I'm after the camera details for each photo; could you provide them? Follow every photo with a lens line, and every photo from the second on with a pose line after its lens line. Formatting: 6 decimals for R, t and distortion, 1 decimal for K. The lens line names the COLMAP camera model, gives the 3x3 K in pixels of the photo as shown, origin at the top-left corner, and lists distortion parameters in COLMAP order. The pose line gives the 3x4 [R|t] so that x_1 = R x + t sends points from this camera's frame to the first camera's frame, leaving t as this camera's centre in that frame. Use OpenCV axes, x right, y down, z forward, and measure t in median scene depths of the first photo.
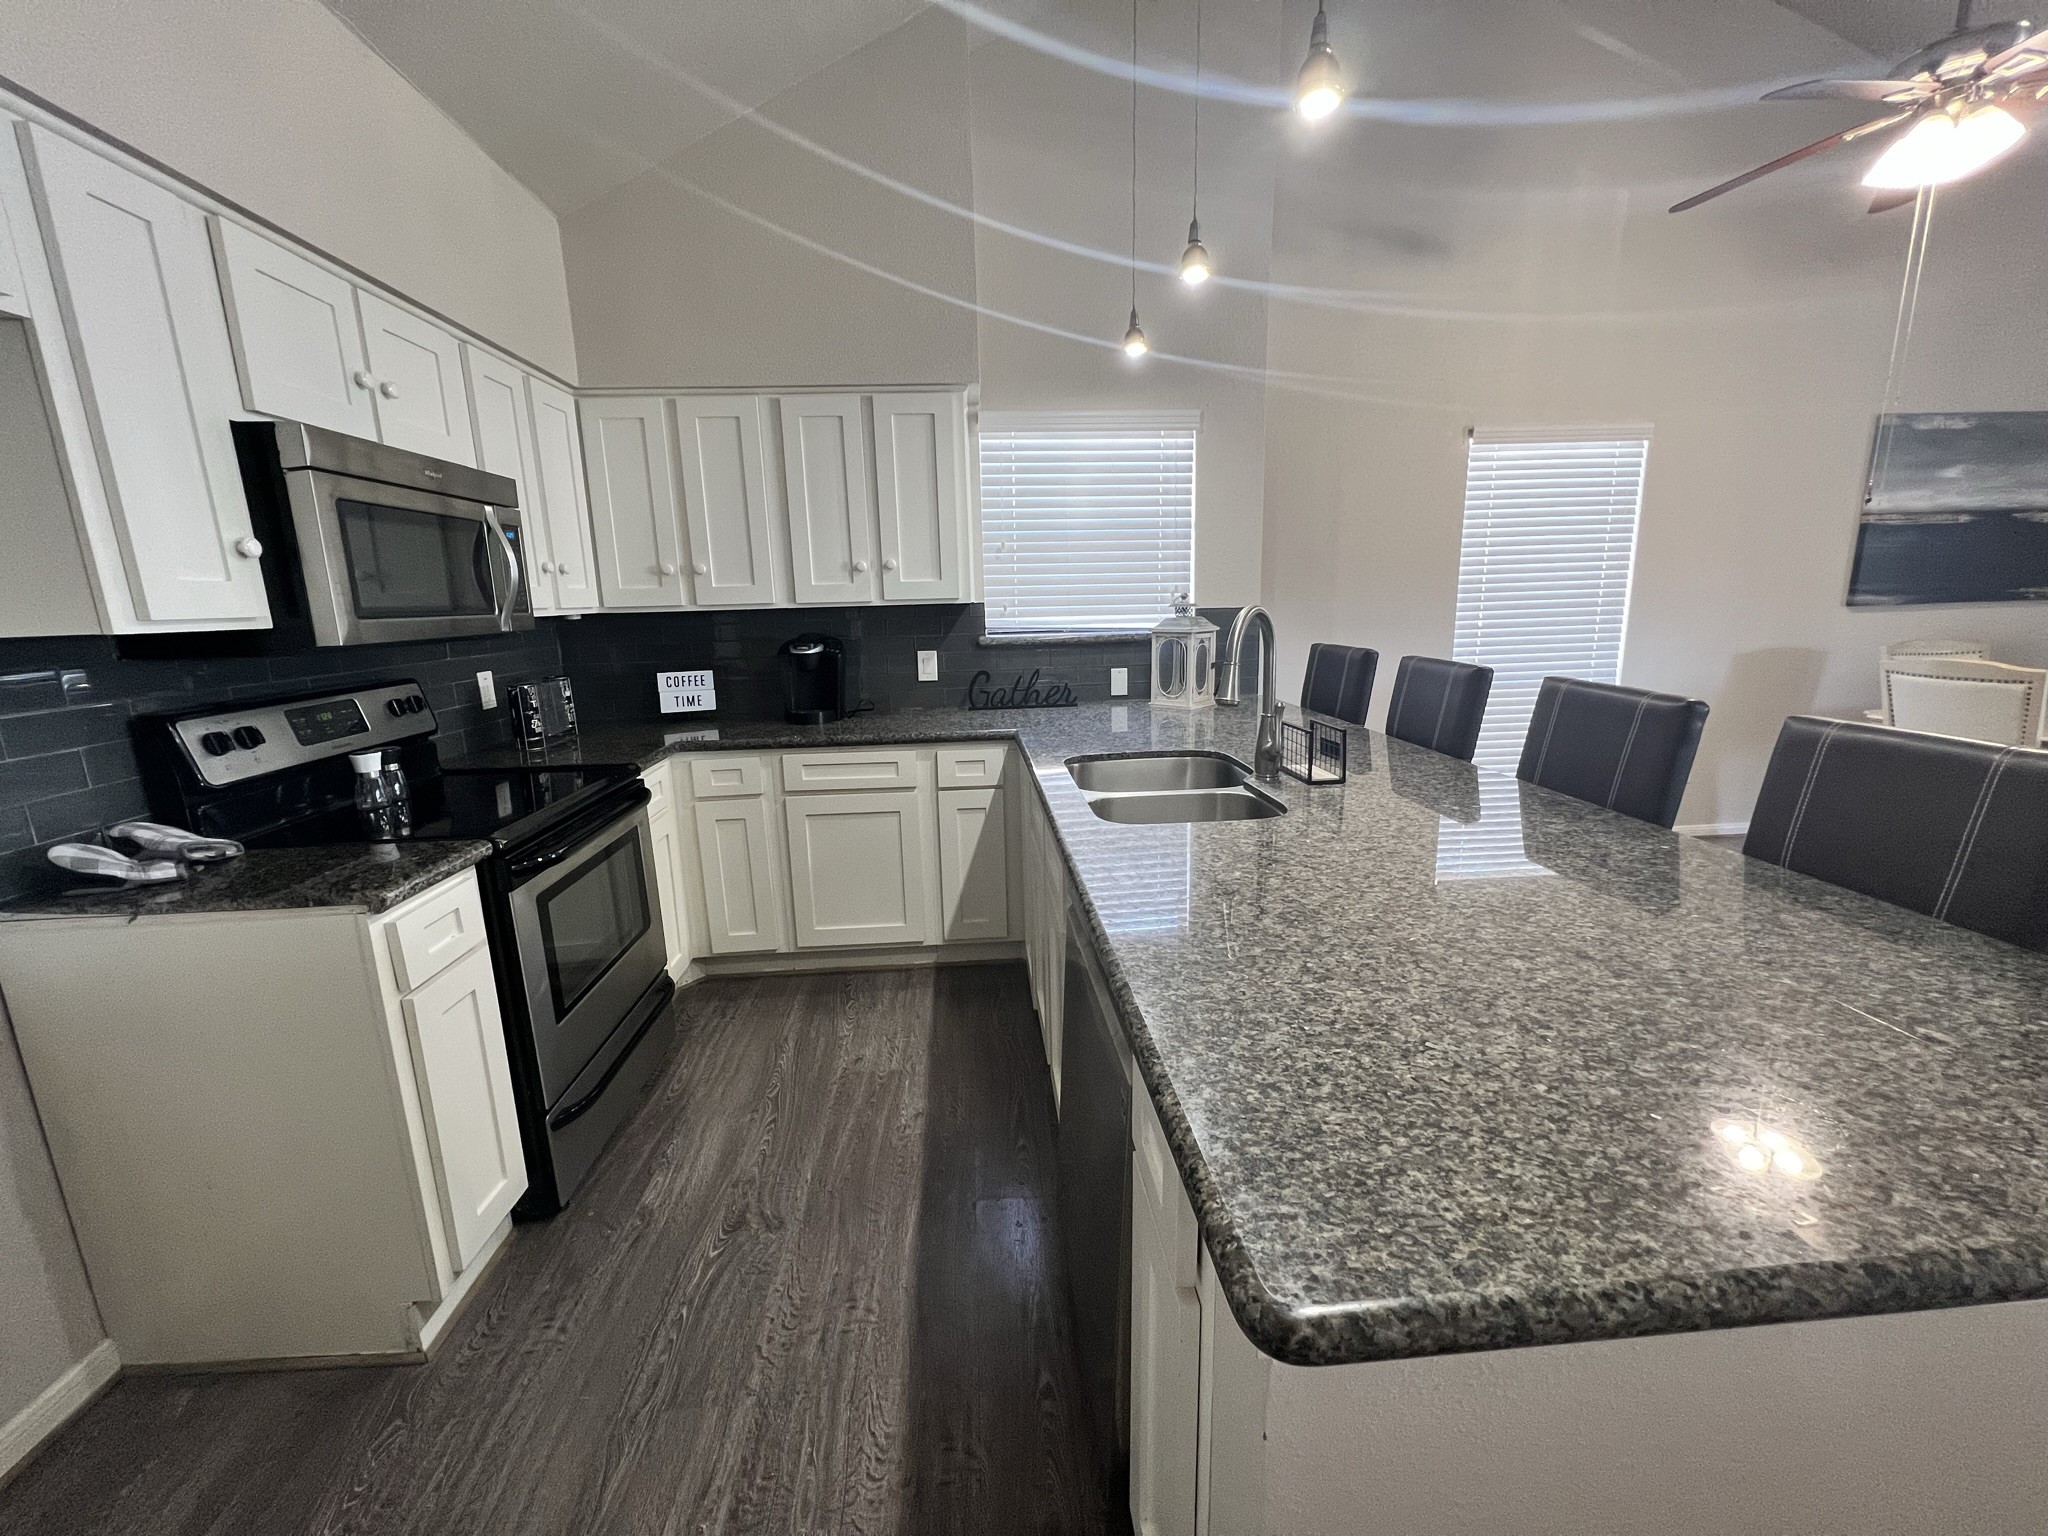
lens RADIAL K [[817.8, 0, 1020.2], [0, 817.8, 765.4], [0, 0, 1]] dist [-0.002309, 0.000759]
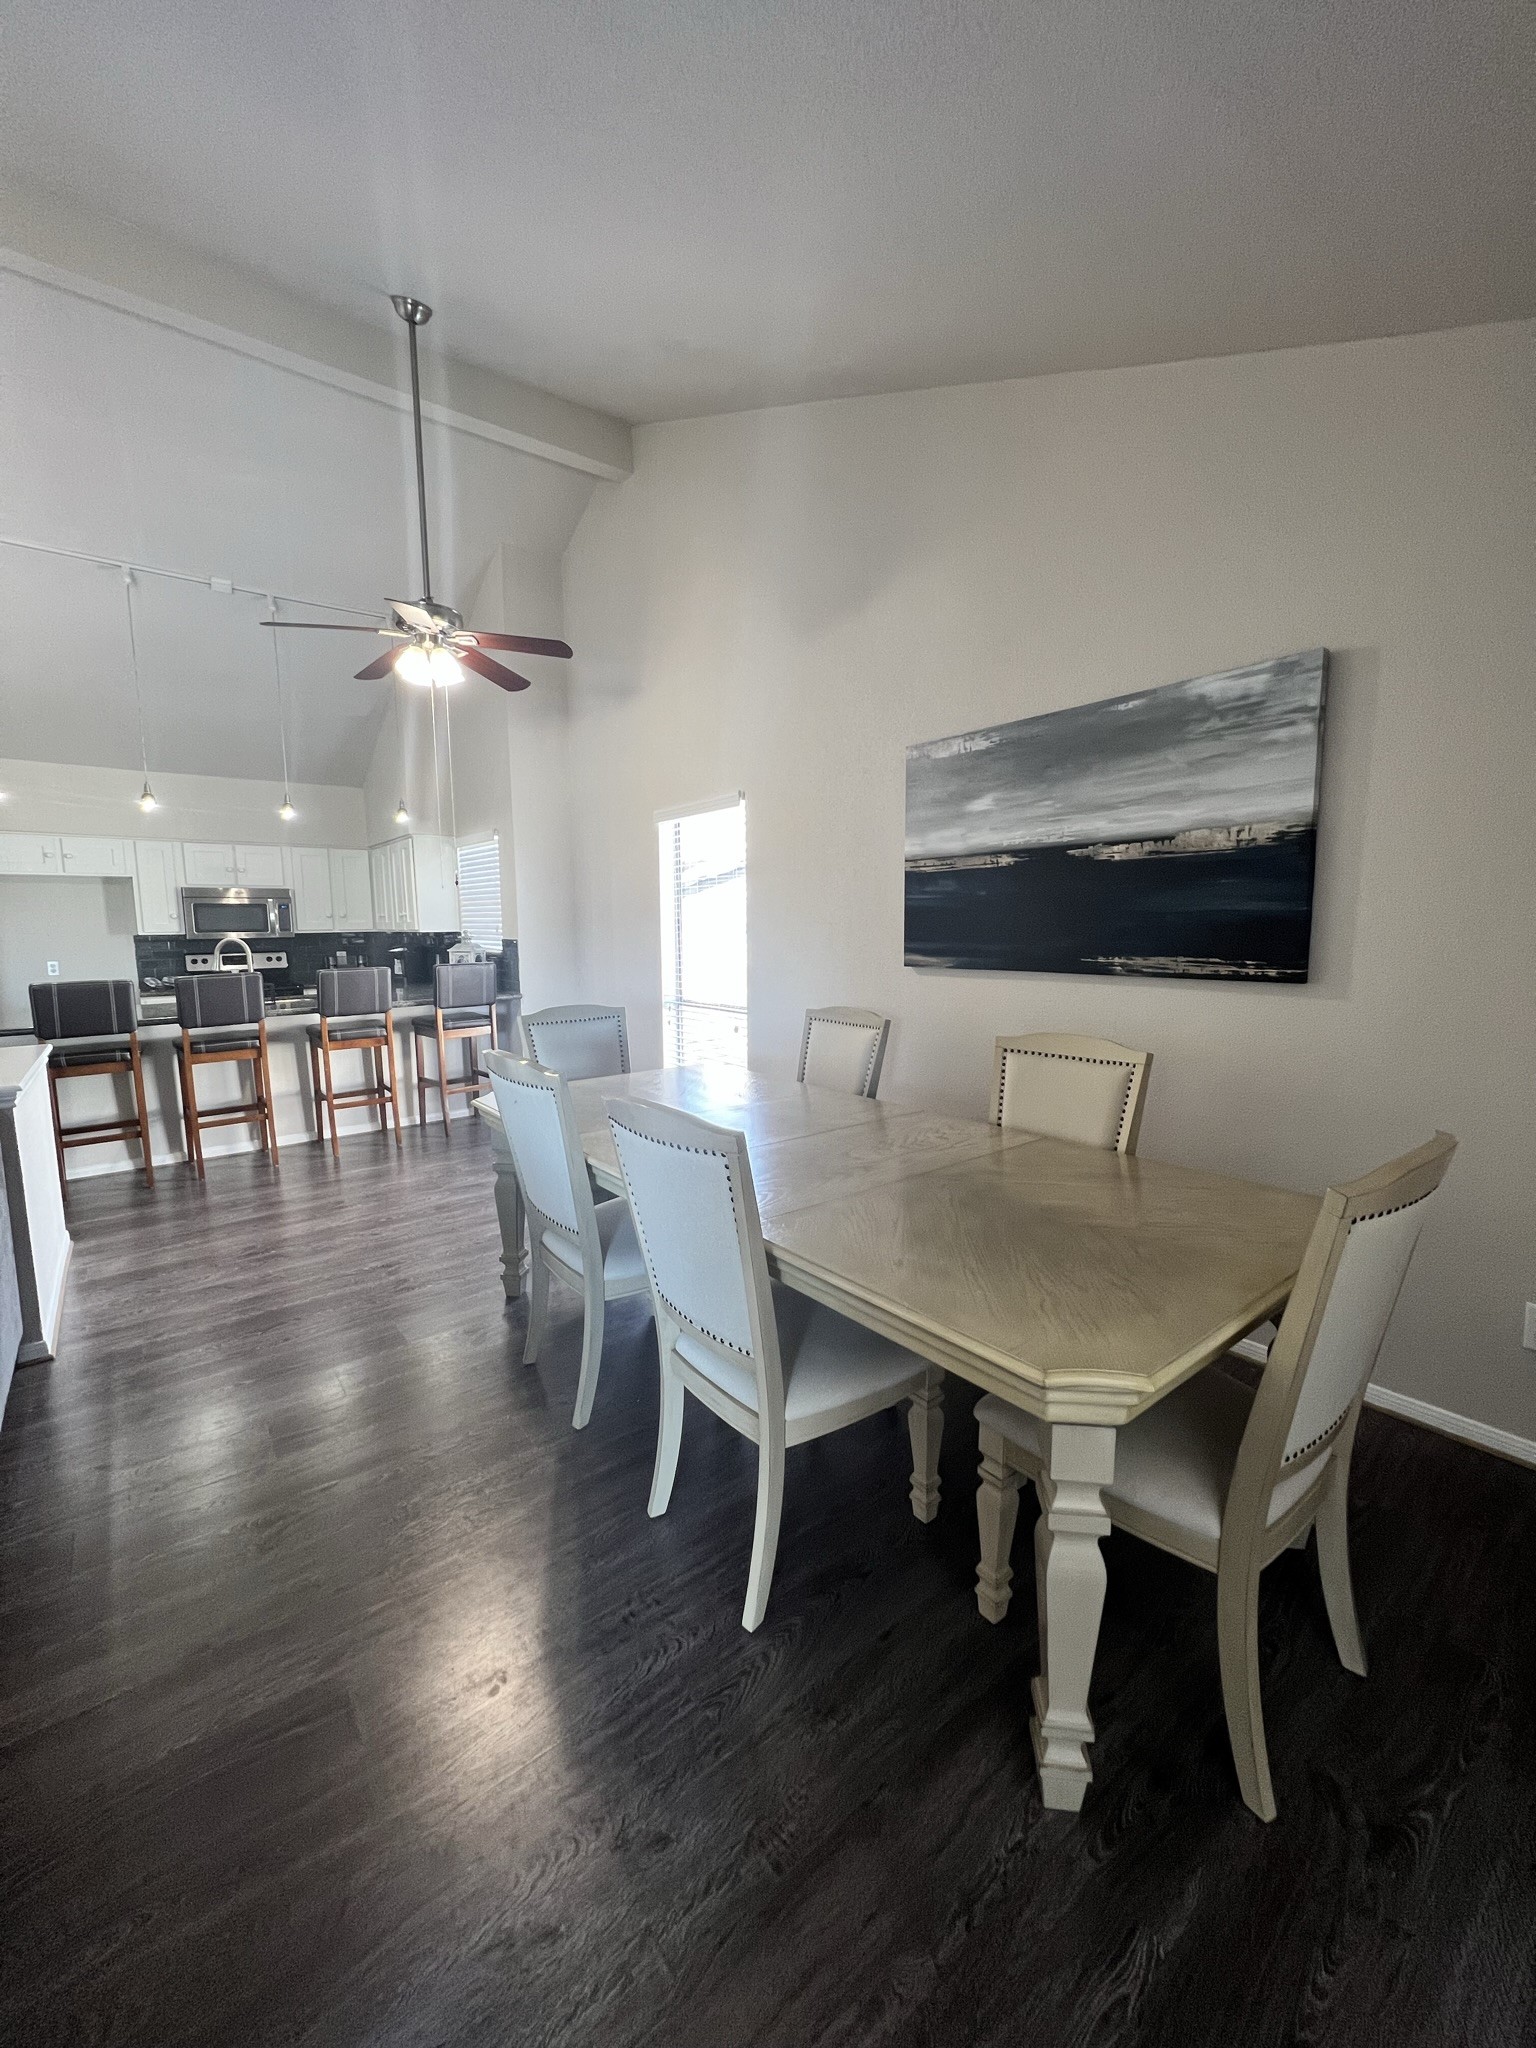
lens RADIAL K [[817.8, 0, 775.3], [0, 817.8, 1019.8], [0, 0, 1]] dist [-0.002309, 0.000759]
pose [[0.569150, 0.118689, -0.813623, 2.101648], [-0.172671, 0.984714, 0.022859, -0.174388], [0.803899, 0.127479, 0.580944, 0.517043]]
